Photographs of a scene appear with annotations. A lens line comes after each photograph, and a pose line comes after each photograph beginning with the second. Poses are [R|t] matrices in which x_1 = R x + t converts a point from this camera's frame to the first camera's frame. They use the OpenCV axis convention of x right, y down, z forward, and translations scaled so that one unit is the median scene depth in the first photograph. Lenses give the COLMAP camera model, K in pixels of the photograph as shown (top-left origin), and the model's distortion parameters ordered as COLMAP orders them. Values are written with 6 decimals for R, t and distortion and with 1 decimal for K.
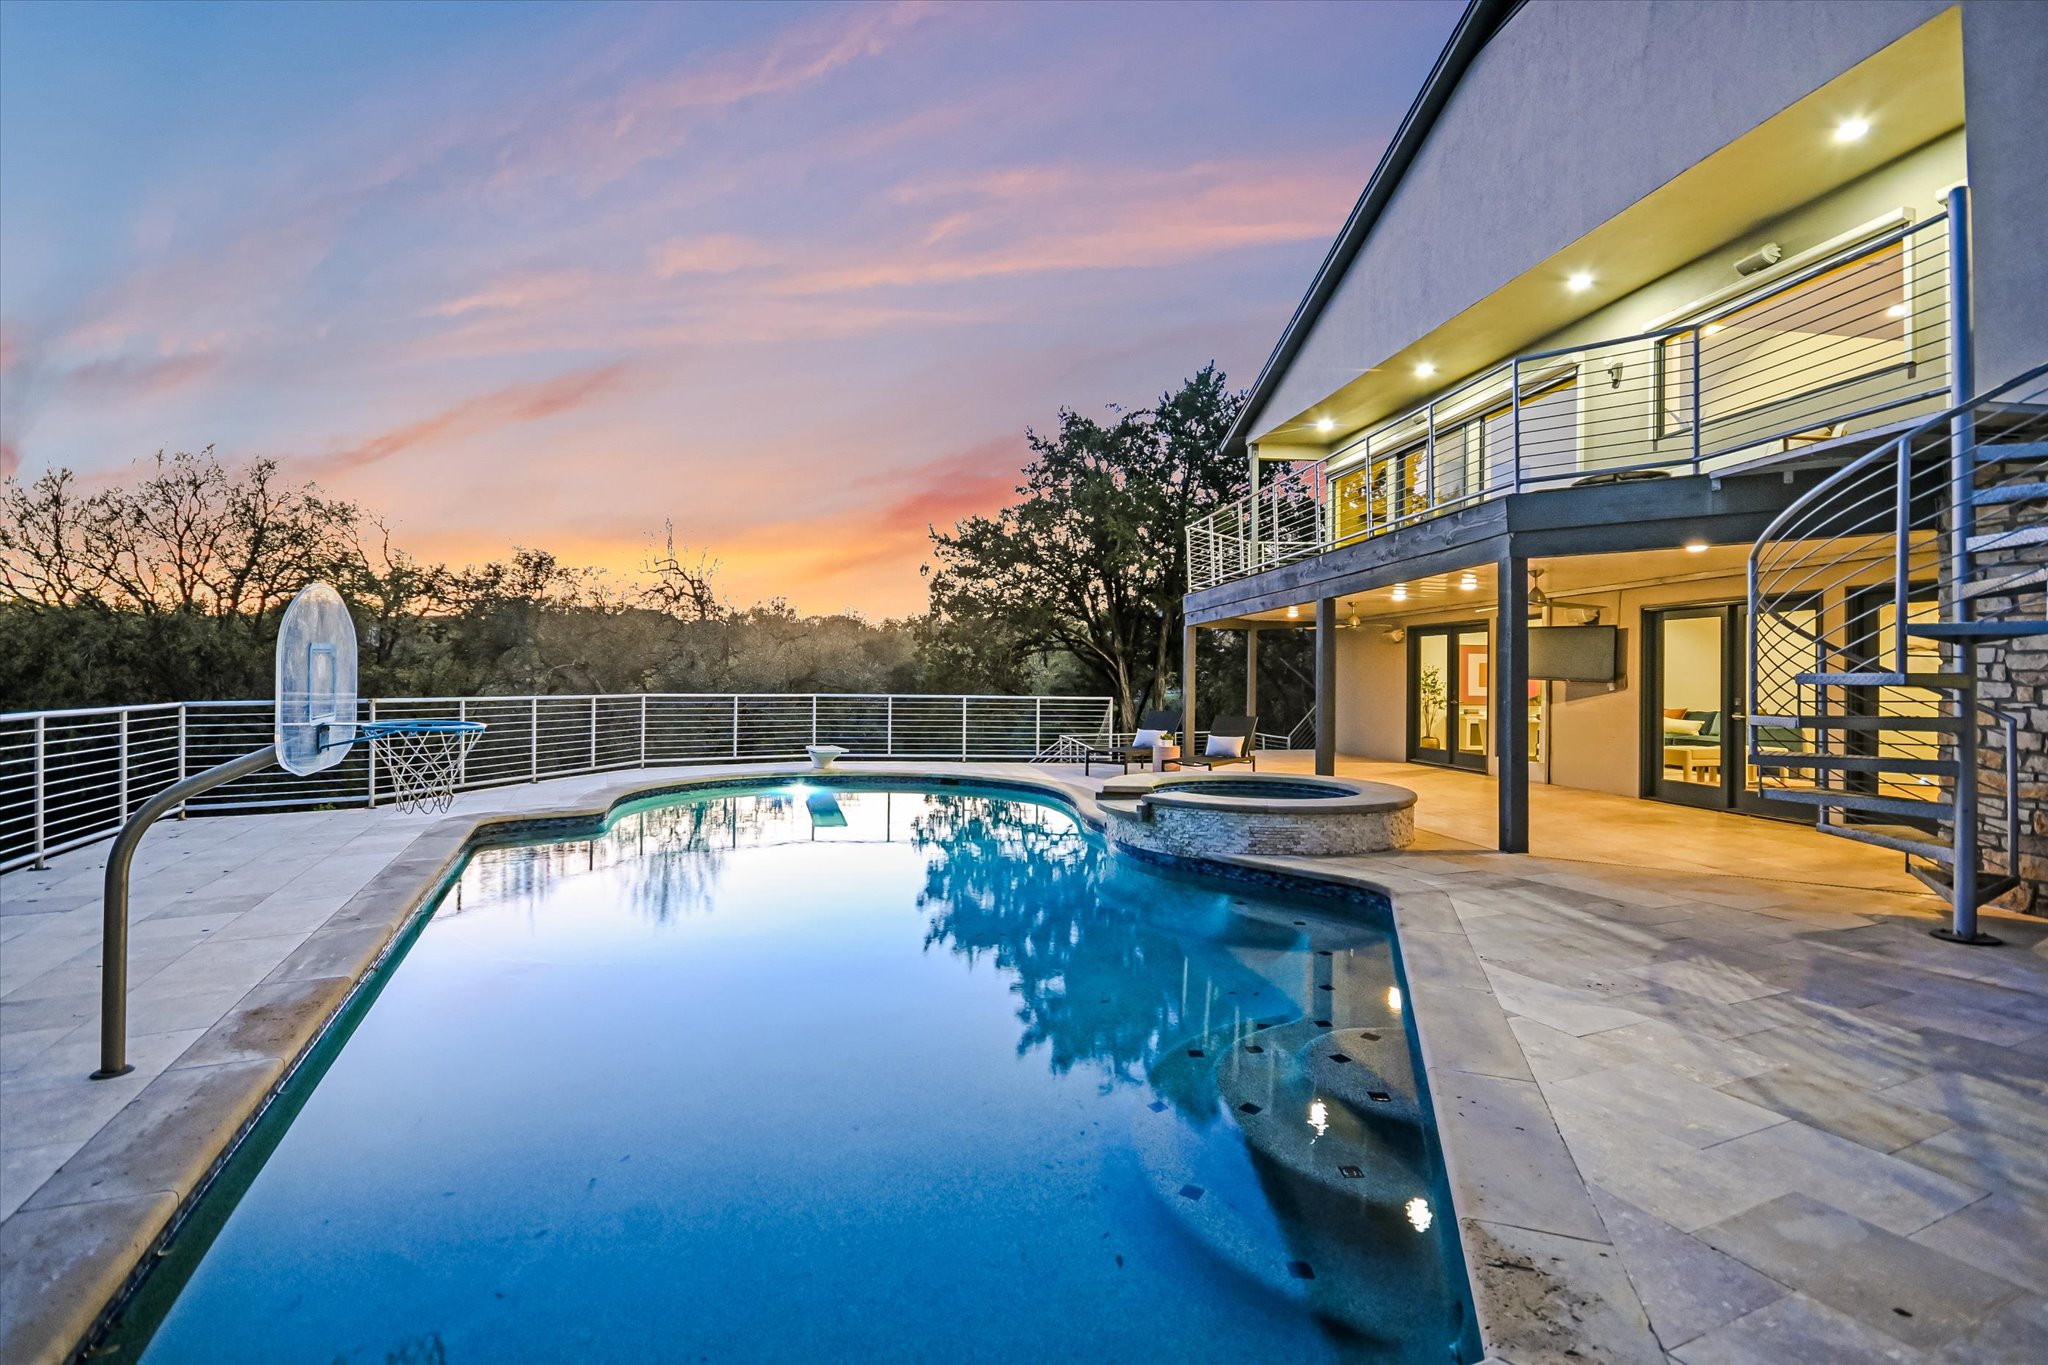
lens RADIAL K [[929.0, 0, 1023.2], [0, 929.0, 673.5], [0, 0, 1]] dist [-0.001256, -0.000284]
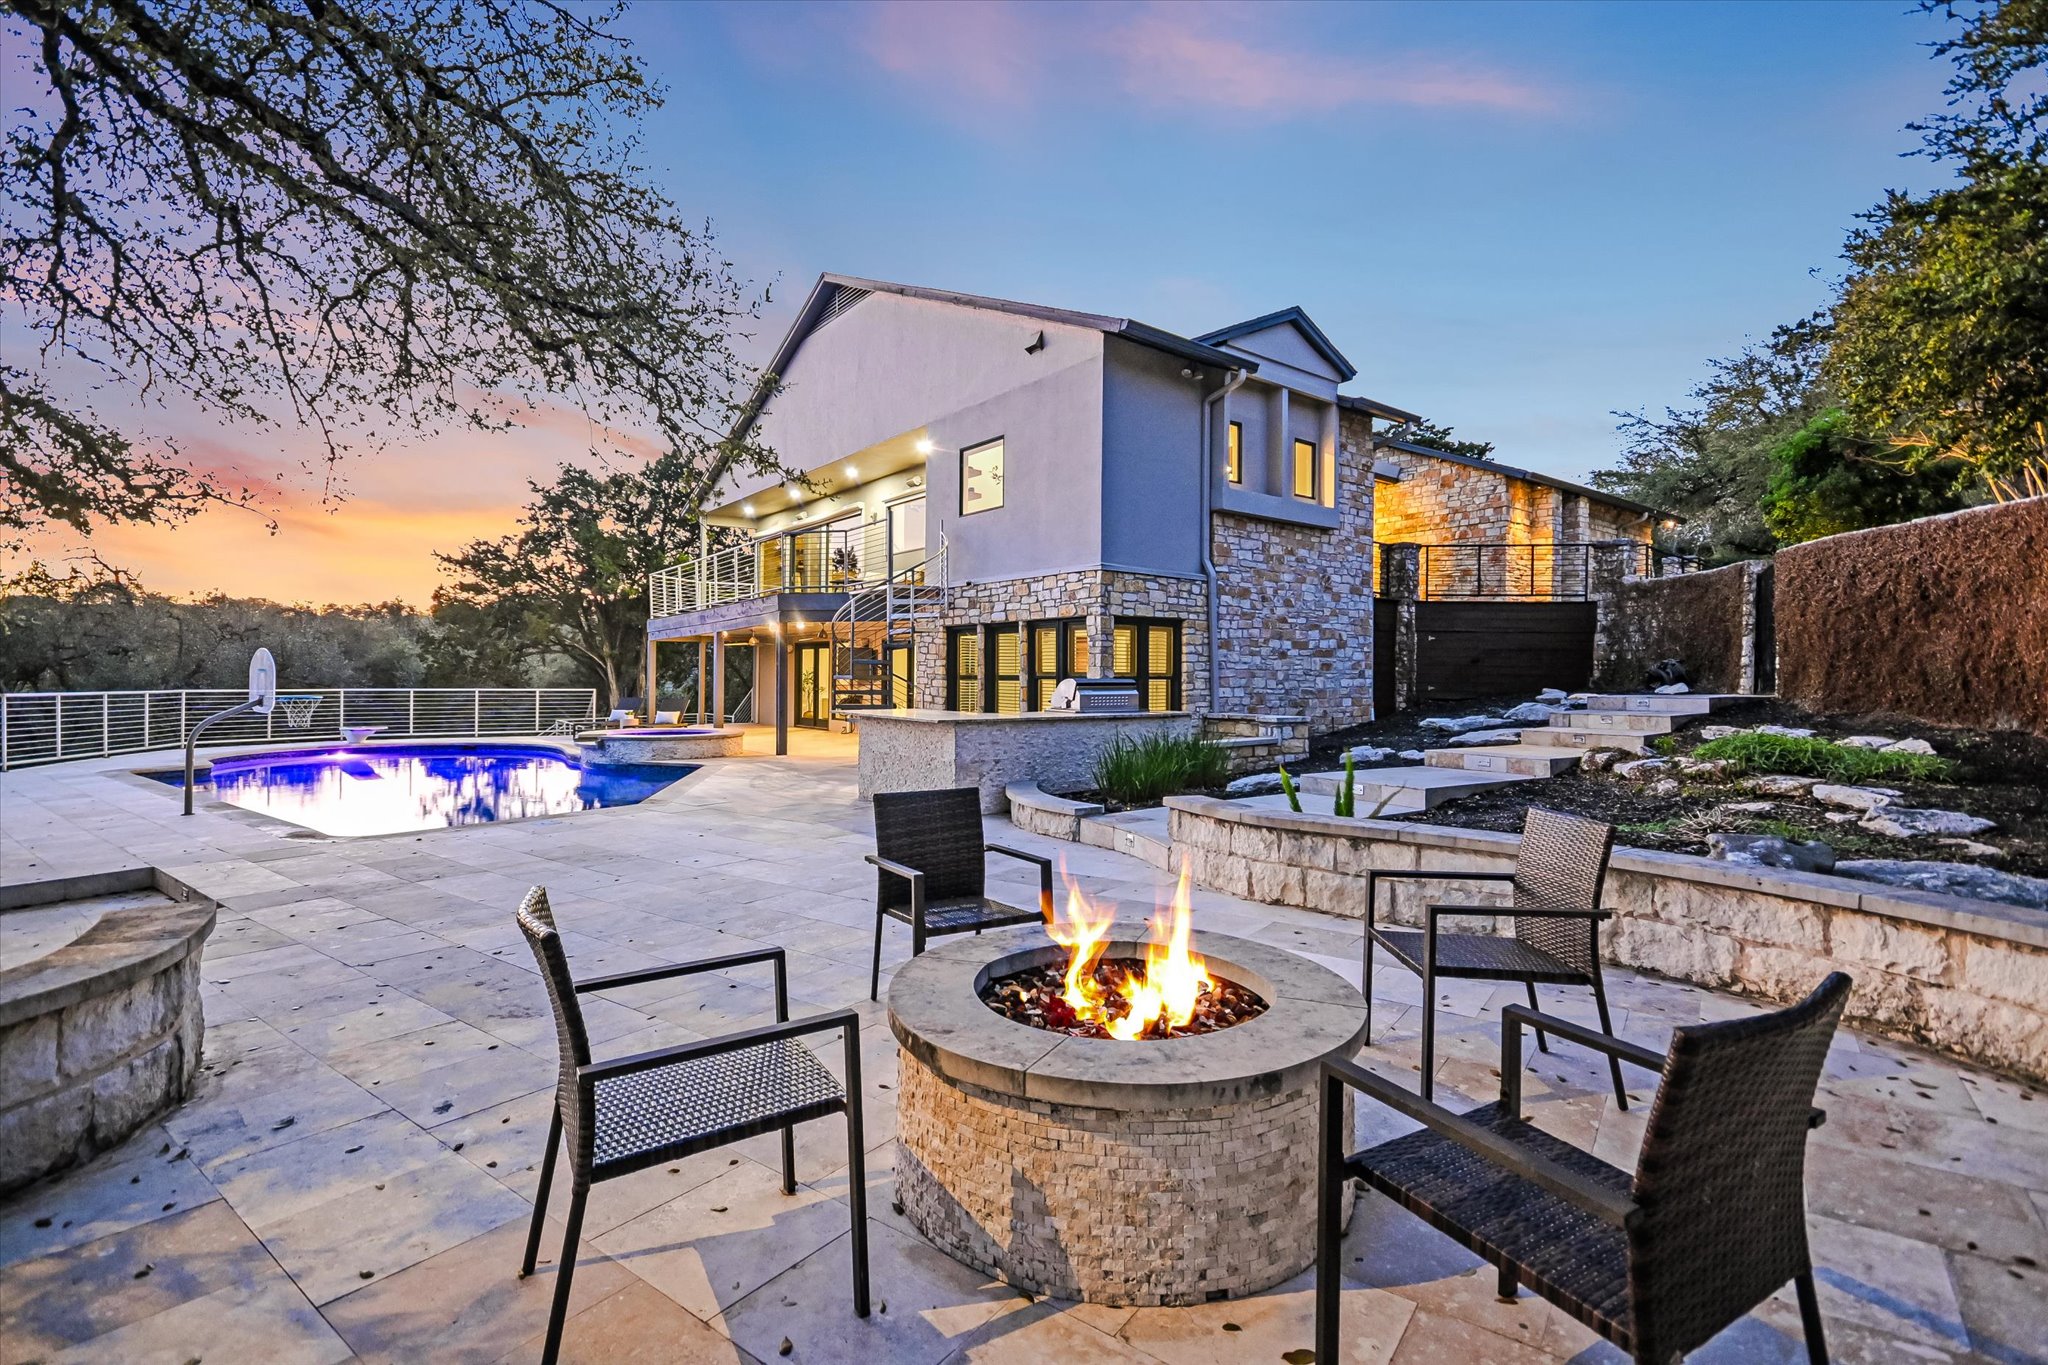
lens RADIAL K [[929.0, 0, 1023.2], [0, 929.0, 663.5], [0, 0, 1]] dist [-0.001256, -0.000284]
pose [[0.876907, 0.002273, 0.480654, -0.010186], [0.000300, 0.999986, -0.005275, -0.004133], [-0.480659, 0.004770, 0.876894, -0.404366]]
